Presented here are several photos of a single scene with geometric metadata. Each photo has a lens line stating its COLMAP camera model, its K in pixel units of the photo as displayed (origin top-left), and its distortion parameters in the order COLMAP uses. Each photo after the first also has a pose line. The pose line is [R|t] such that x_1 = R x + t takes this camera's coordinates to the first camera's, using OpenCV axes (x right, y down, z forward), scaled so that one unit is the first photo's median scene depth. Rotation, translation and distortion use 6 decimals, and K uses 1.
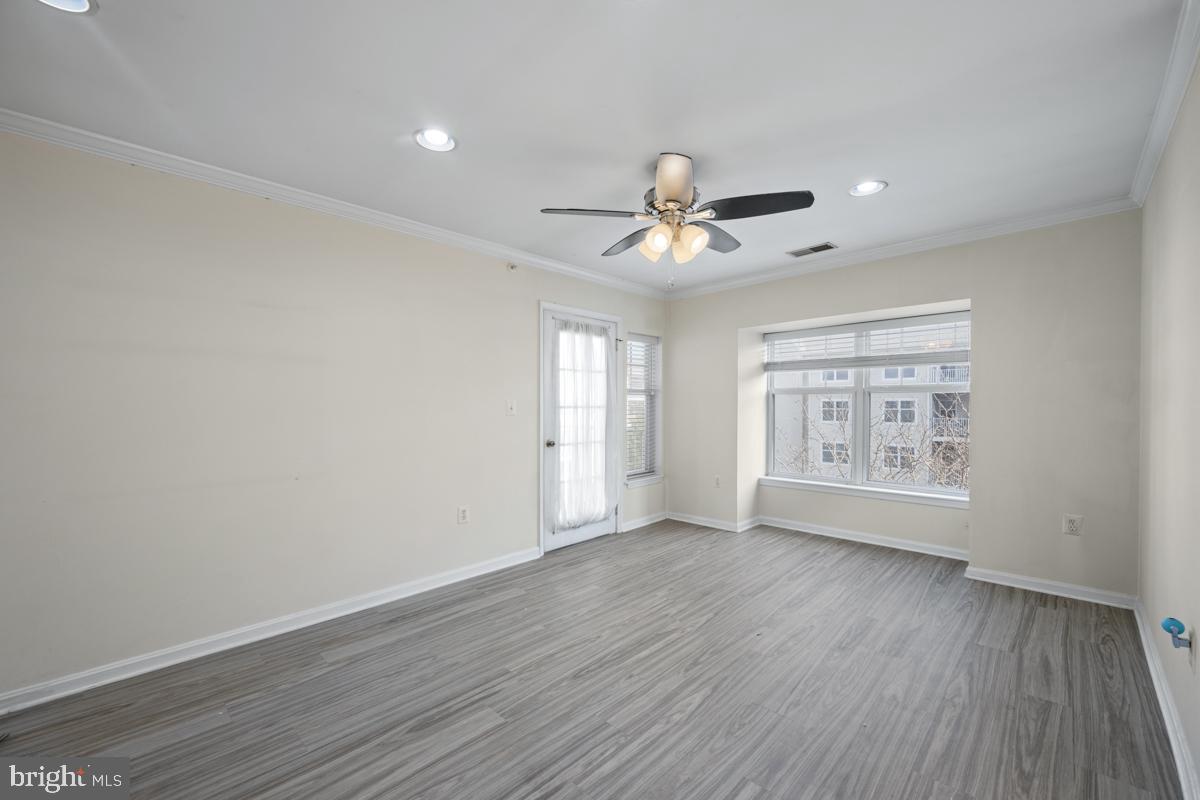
lens RADIAL K [[475.5, 0, 591.4], [0, 475.5, 411.9], [0, 0, 1]] dist [0.000831, 0.000282]
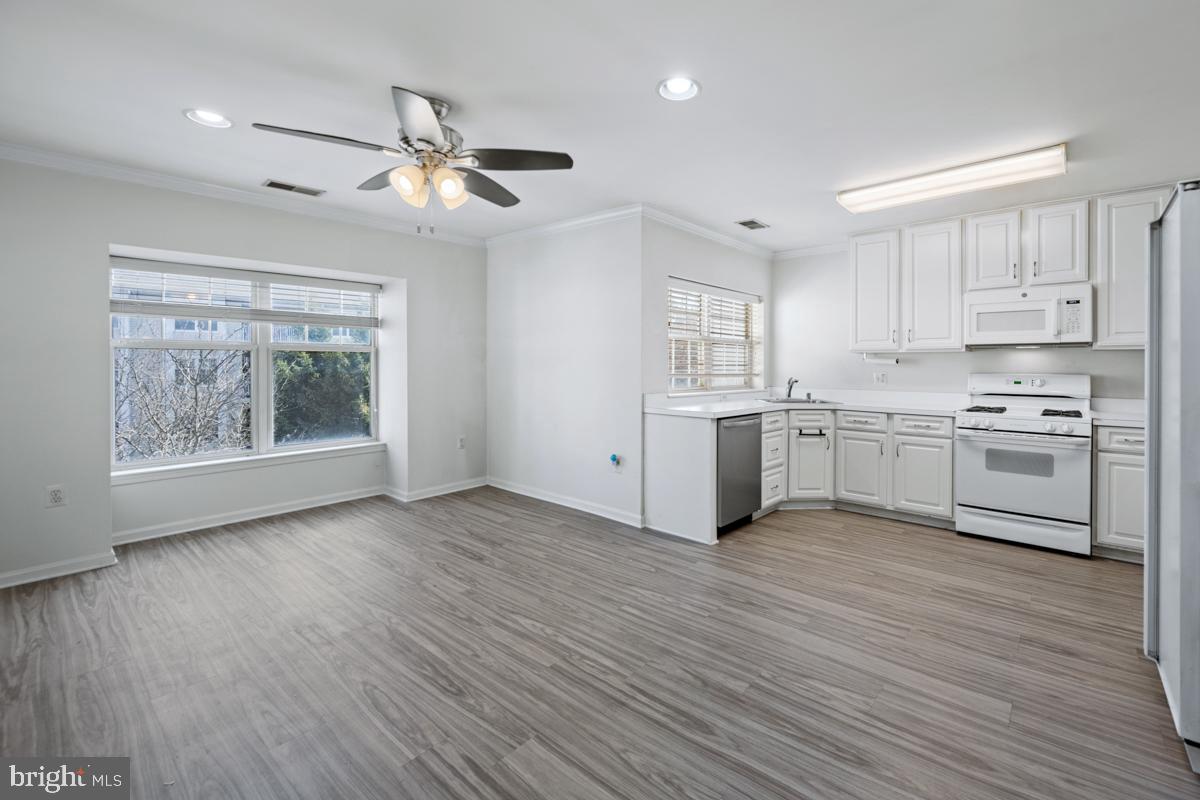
lens RADIAL K [[510.1, 0, 656.3], [0, 510.1, 366.4], [0, 0, 1]] dist [-0.001627, 0.001642]
pose [[-0.103807, -0.000331, 0.994597, -0.947791], [0.011994, 0.999927, 0.001584, -0.004056], [-0.994525, 0.012094, -0.103796, 0.751609]]
